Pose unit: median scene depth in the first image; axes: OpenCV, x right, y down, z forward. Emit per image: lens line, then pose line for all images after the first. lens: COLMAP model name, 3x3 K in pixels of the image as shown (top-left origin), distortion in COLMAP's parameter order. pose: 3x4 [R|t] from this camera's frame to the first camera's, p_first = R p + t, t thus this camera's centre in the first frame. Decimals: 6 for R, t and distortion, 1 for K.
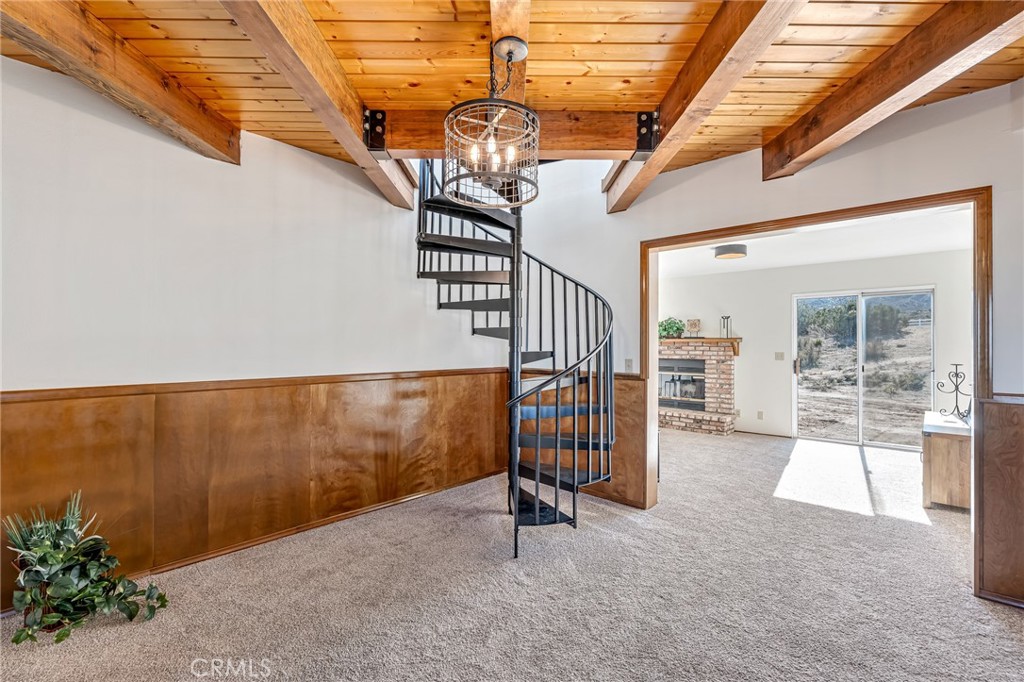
lens RADIAL K [[453.6, 0, 512.0], [0, 453.6, 341.0], [0, 0, 1]] dist [-0.002100, -0.000381]
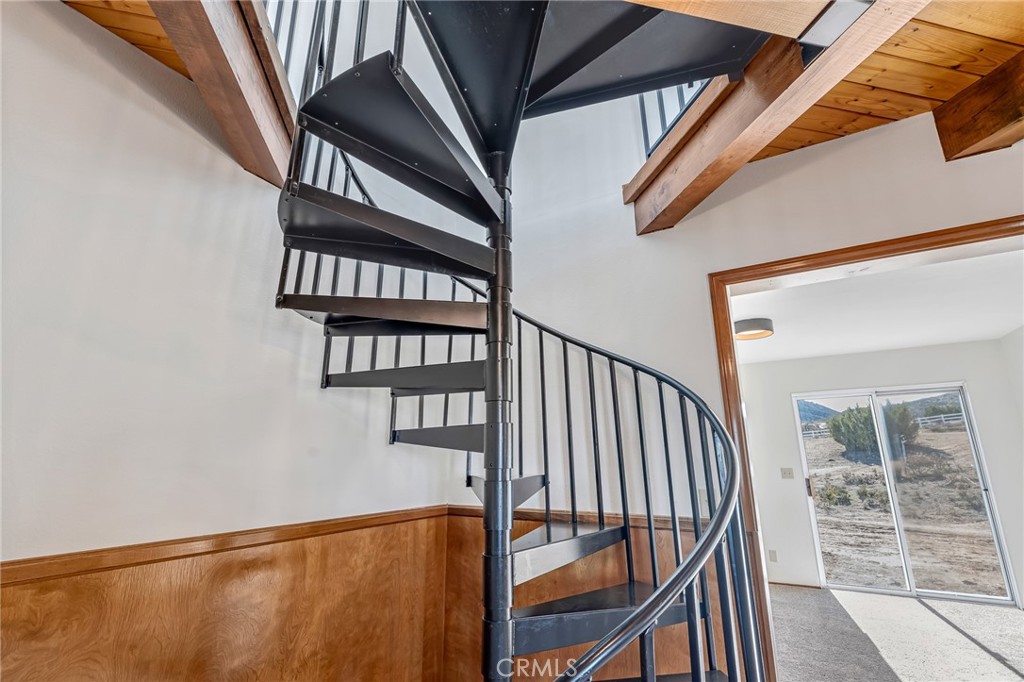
lens RADIAL K [[461.7, 0, 512.0], [0, 461.7, 341.0], [0, 0, 1]] dist [-0.009902, -0.000229]
pose [[0.978281, 0.043812, 0.202598, -0.072408], [0.006454, 0.970495, -0.241034, 0.000525], [-0.207181, 0.237107, 0.949135, 0.516843]]
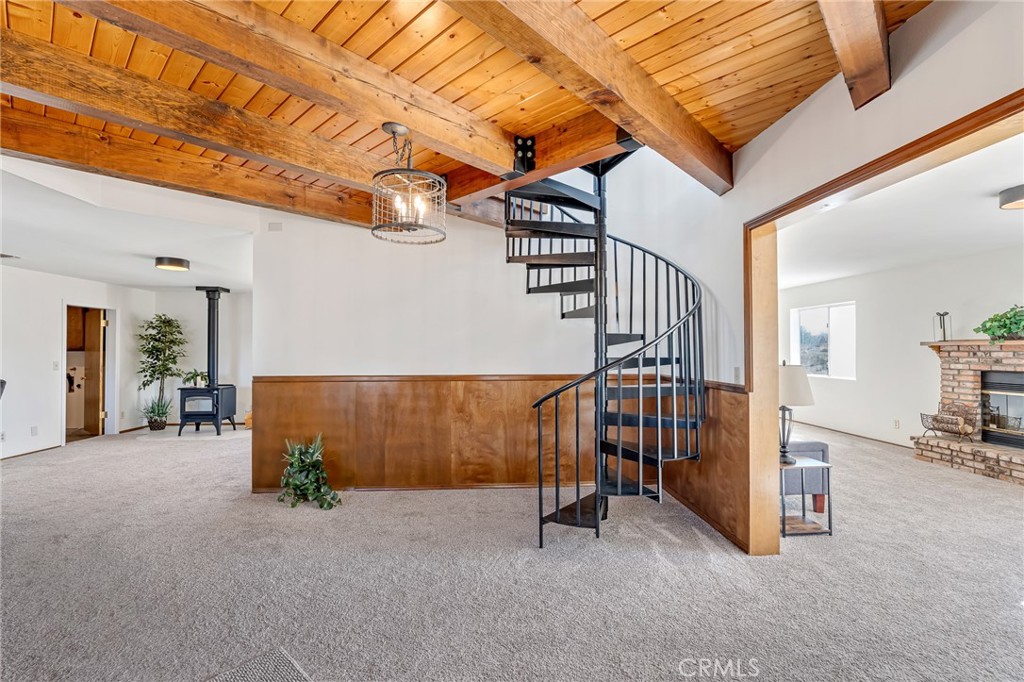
lens RADIAL K [[453.6, 0, 512.0], [0, 453.6, 341.0], [0, 0, 1]] dist [-0.002100, -0.000381]
pose [[0.733178, -0.019239, -0.679764, 0.524249], [0.009248, 0.999789, -0.018322, 0.002931], [0.679974, 0.007147, 0.733202, 0.117566]]
